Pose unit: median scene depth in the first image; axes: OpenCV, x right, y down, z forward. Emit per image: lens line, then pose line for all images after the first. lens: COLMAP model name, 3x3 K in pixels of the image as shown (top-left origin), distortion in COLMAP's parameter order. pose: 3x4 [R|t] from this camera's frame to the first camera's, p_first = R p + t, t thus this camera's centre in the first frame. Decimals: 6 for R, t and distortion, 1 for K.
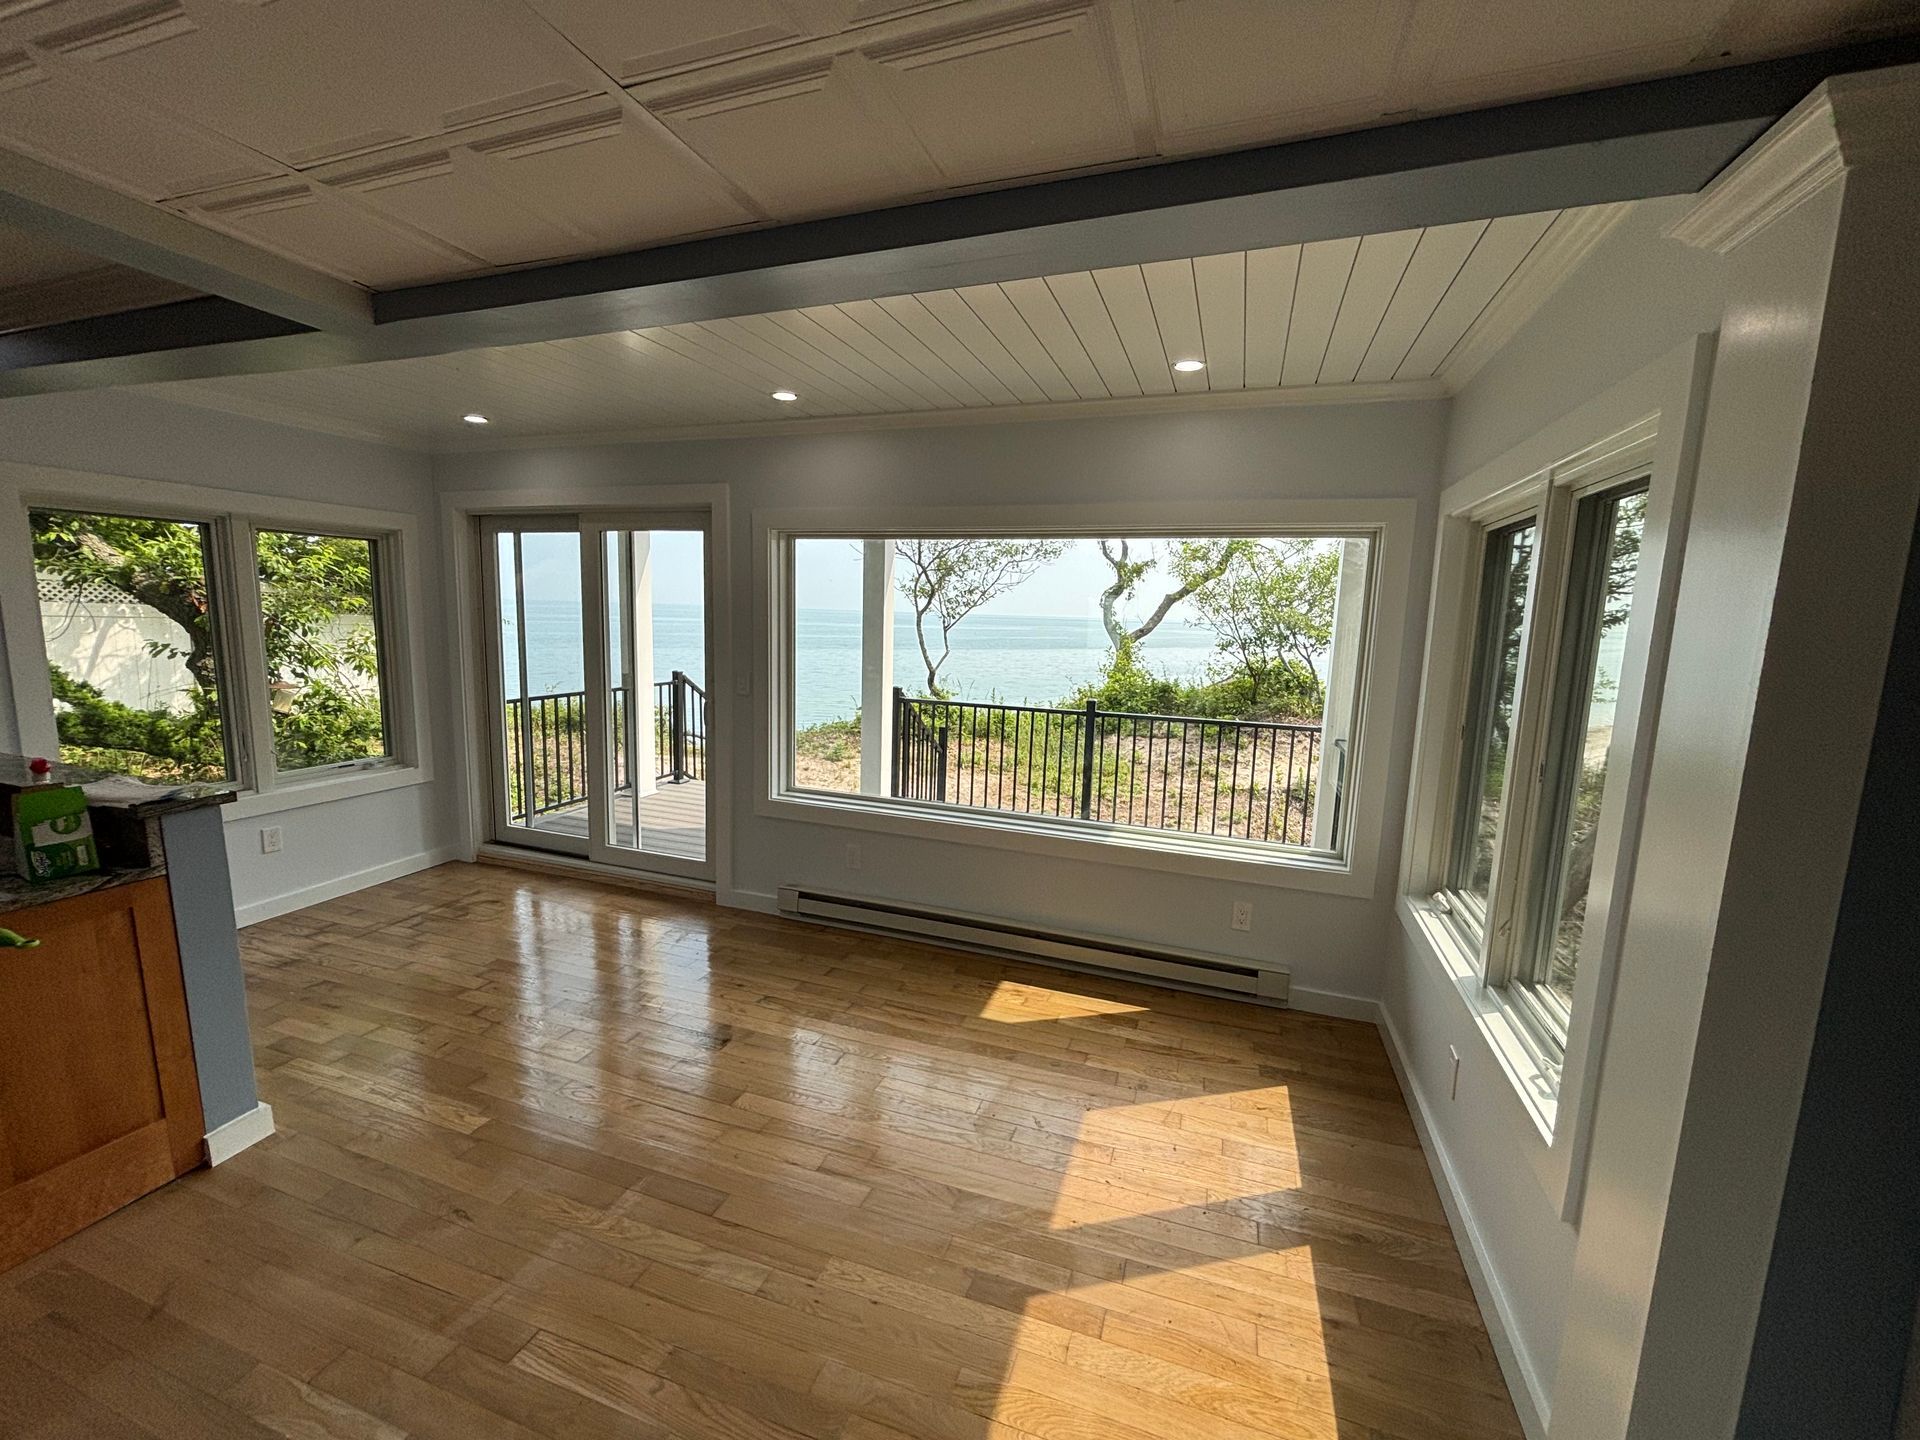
lens RADIAL K [[779.6, 0, 950.6], [0, 779.6, 720.6], [0, 0, 1]] dist [0.009321, -0.000020]
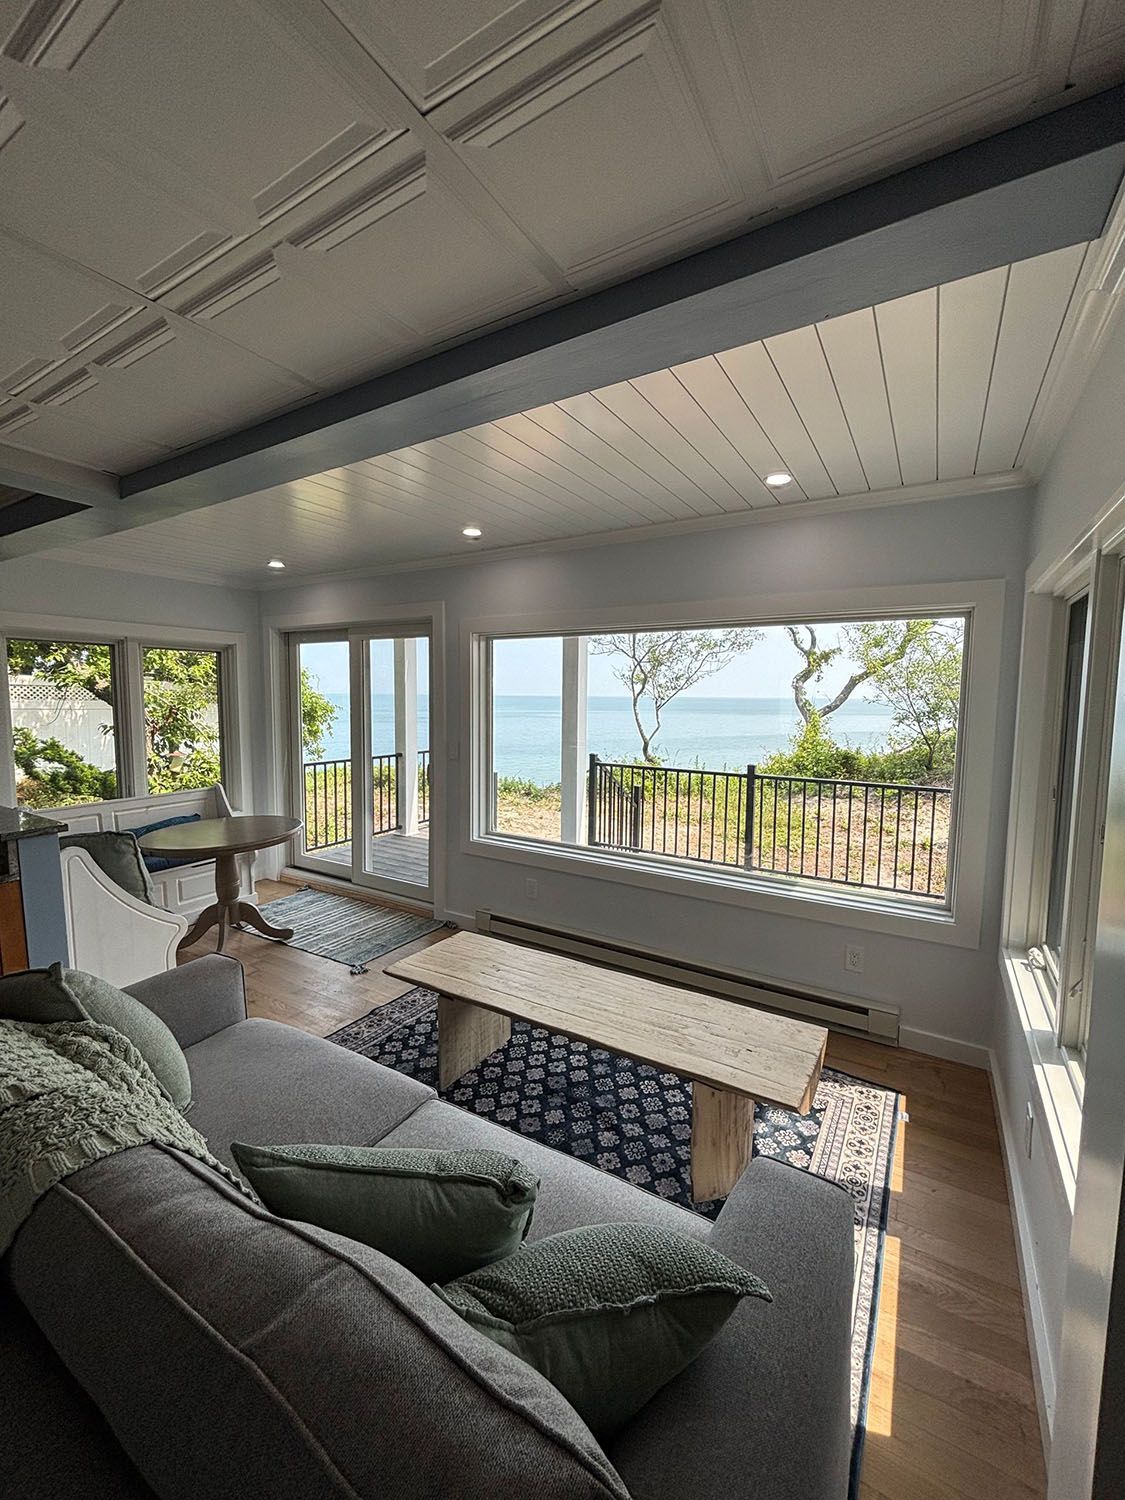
lens RADIAL K [[609.0, 0, 565.4], [0, 609.0, 745.8], [0, 0, 1]] dist [0.009321, -0.000020]
pose [[0.979082, -0.003484, -0.203437, 0.108080], [-0.008628, 0.998243, -0.058620, 0.002460], [0.203284, 0.059150, 0.977332, 0.035429]]
